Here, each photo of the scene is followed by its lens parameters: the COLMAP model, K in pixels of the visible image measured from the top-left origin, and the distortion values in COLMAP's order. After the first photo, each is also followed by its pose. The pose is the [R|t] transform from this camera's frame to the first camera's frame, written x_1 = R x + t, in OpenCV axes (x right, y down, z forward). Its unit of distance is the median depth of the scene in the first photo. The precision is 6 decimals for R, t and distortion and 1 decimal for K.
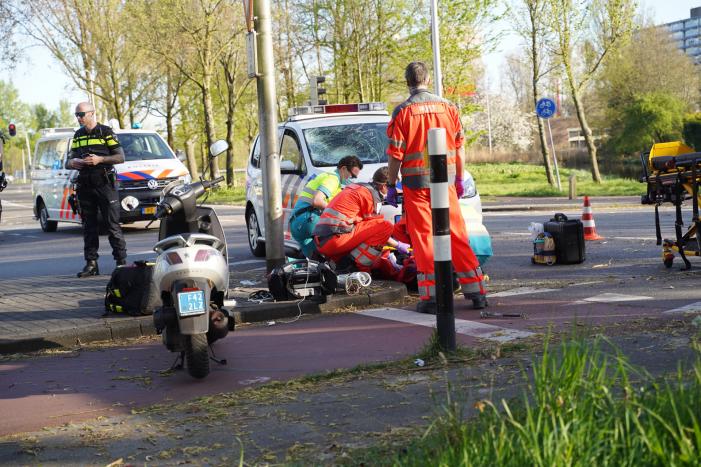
lens RADIAL K [[1212.4, 0, 351.9], [0, 1212.4, 234.5], [0, 0, 1]] dist [0.187945, 0.000000]
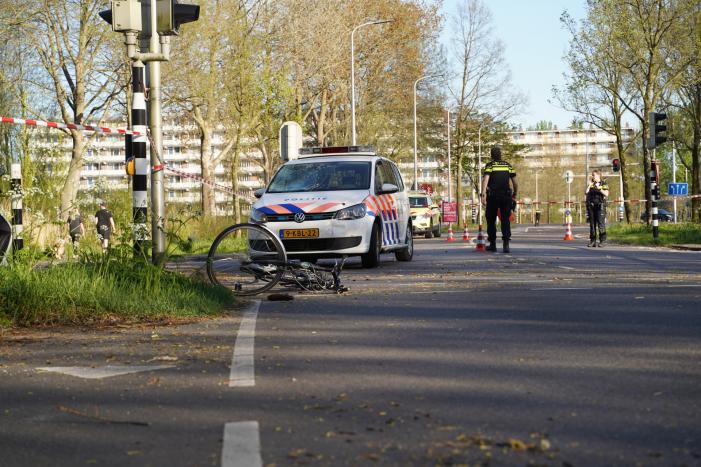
lens RADIAL K [[1384.3, 0, 350.0], [0, 1384.3, 233.1], [0, 0, 1]] dist [0.271484, 0.000000]
pose [[0.868129, 0.041744, -0.494580, 0.725850], [-0.059160, 0.998056, -0.019605, 0.011454], [0.492800, 0.046279, 0.868911, -0.254580]]
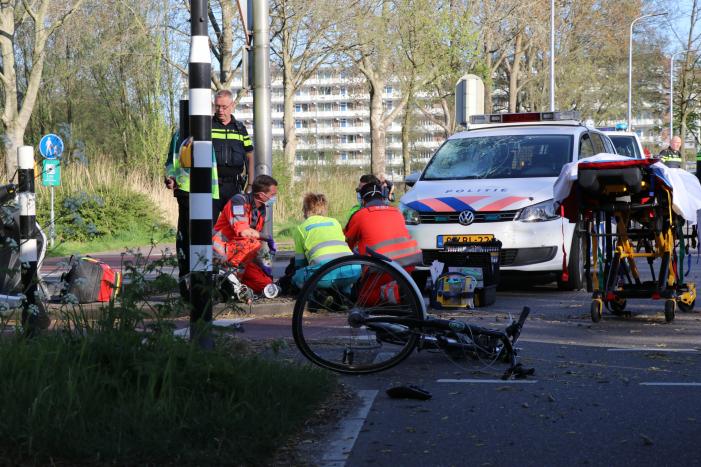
lens RADIAL K [[1581.2, 0, 351.2], [0, 1581.2, 235.2], [0, 0, 1]] dist [0.382017, 0.000000]
pose [[0.800736, 0.062496, -0.595748, 0.594125], [-0.070387, 0.997469, 0.010032, -0.019591], [0.594867, 0.033900, 0.803109, -0.017997]]
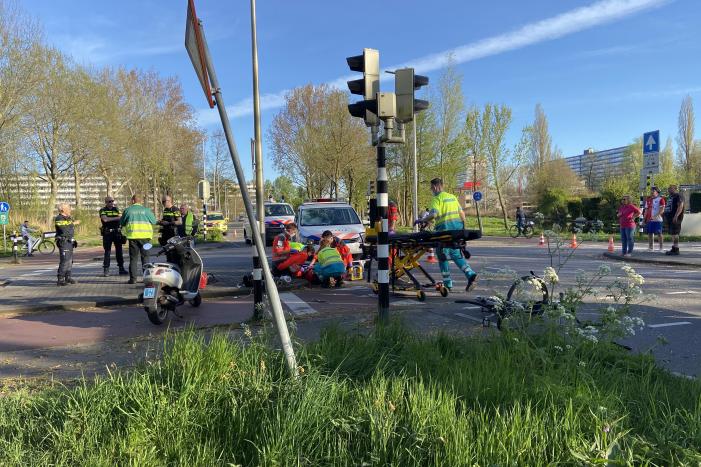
lens RADIAL K [[512.3, 0, 352.2], [0, 512.3, 244.7], [0, 0, 1]] dist [0.045220, -0.000626]
pose [[0.988763, 0.042148, -0.143428, 0.186025], [-0.041571, 0.999111, 0.007020, -0.028027], [0.143597, -0.000978, 0.989636, 0.042443]]
